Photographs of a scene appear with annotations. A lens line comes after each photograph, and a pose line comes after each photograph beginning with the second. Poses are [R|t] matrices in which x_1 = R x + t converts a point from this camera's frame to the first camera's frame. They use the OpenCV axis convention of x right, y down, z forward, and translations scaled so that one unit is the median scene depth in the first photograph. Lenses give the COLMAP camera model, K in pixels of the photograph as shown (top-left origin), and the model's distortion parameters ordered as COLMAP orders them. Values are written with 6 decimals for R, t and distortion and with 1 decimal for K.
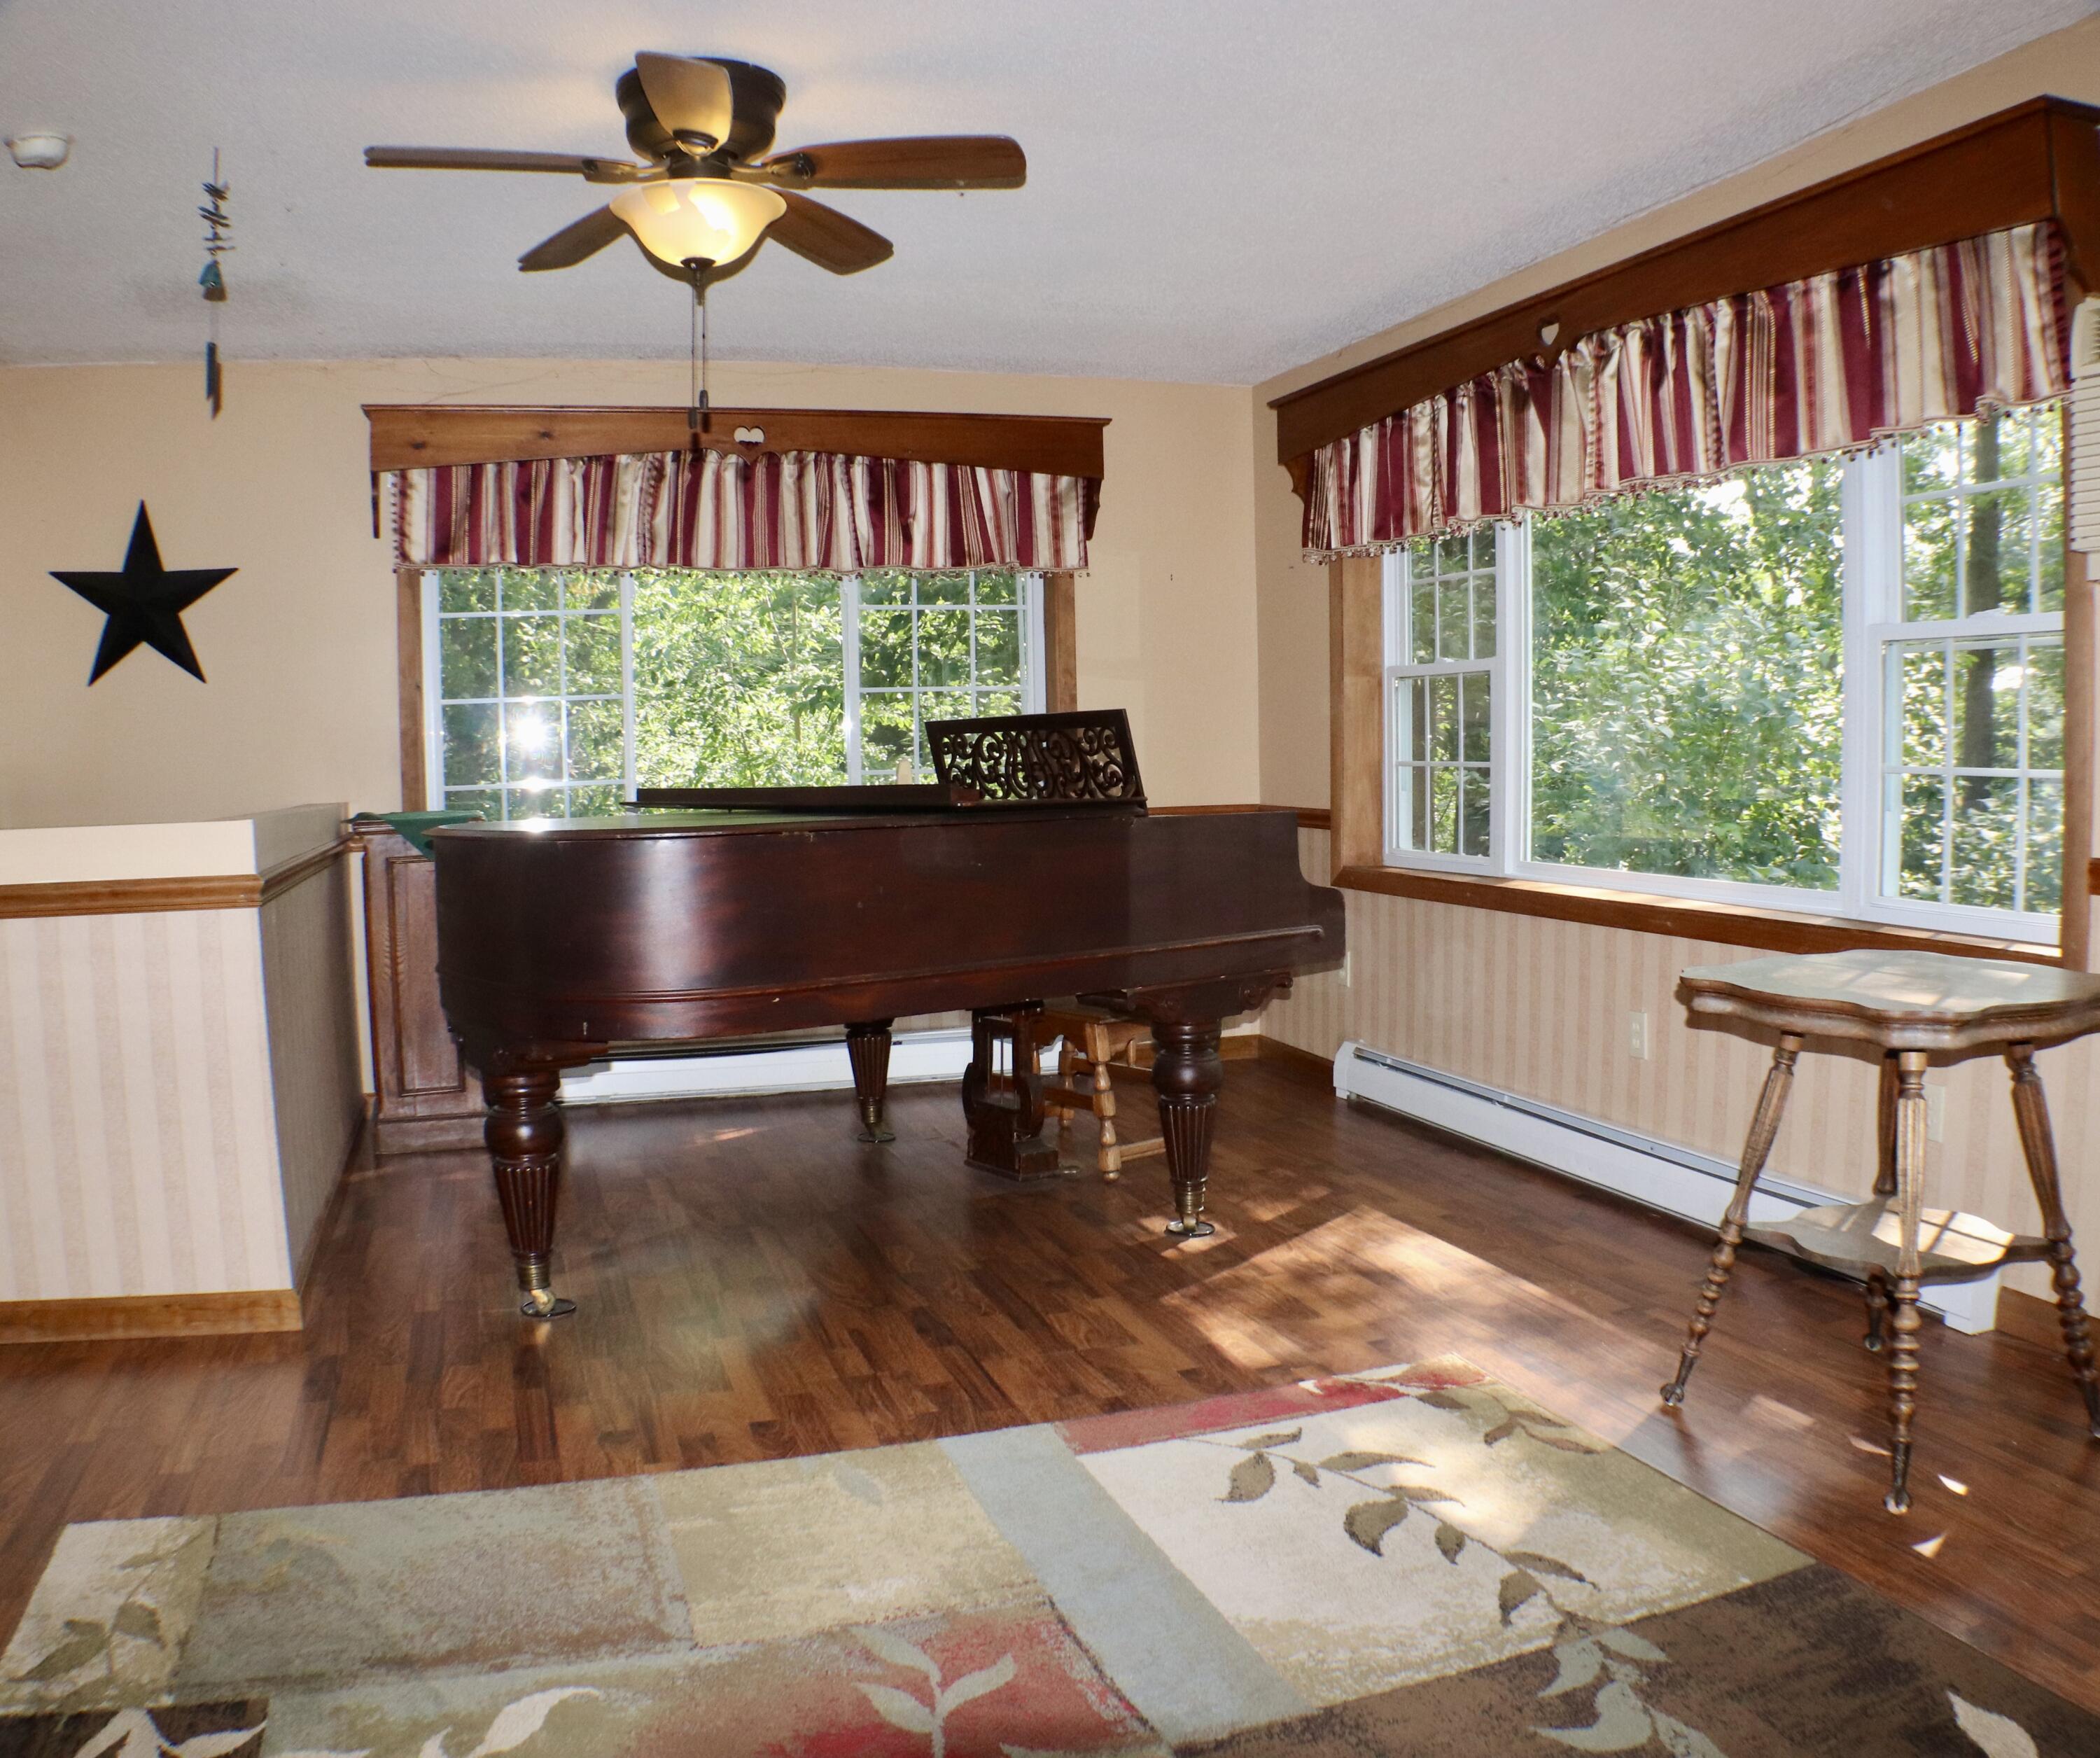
lens RADIAL K [[1681.6, 0, 1030.2], [0, 1681.6, 859.5], [0, 0, 1]] dist [-0.240612, 0.096027]
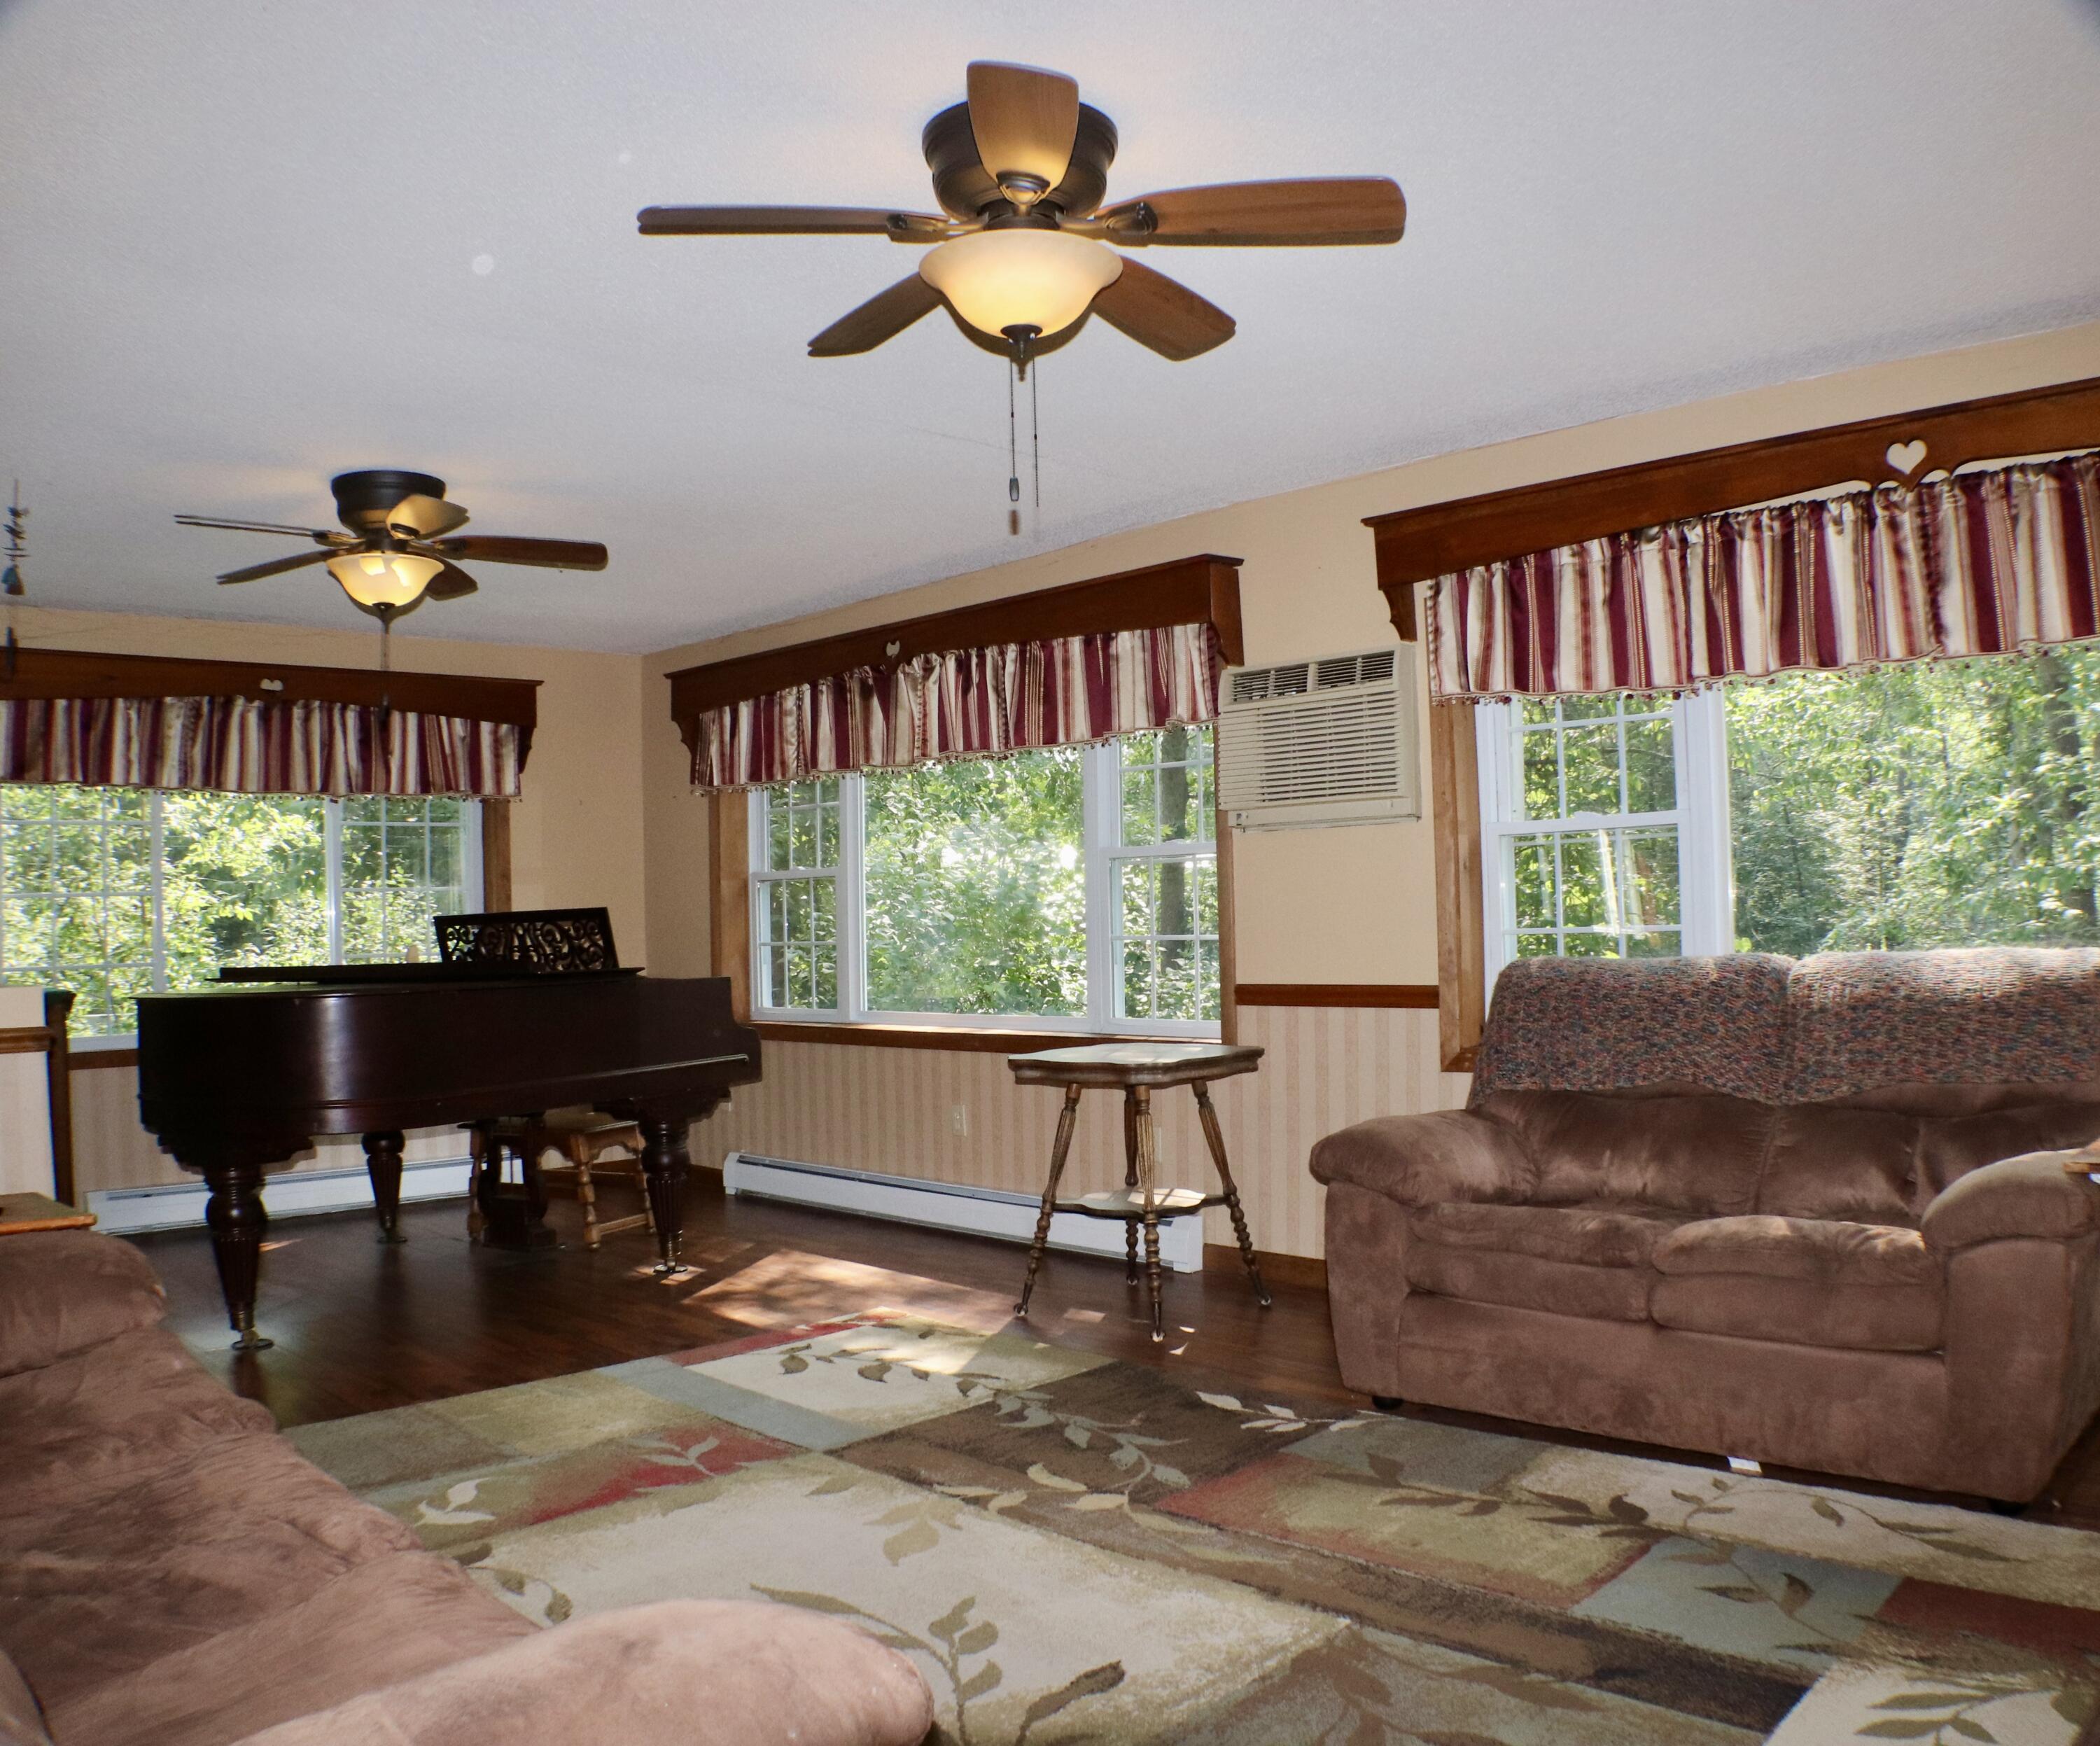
lens RADIAL K [[1671.6, 0, 1050.0], [0, 1671.6, 873.0], [0, 0, 1]] dist [-0.241292, 0.099816]
pose [[0.889984, 0.004245, 0.455972, -0.271312], [0.043381, 0.994633, -0.093931, 0.032188], [-0.453923, 0.103377, 0.885024, -0.451488]]
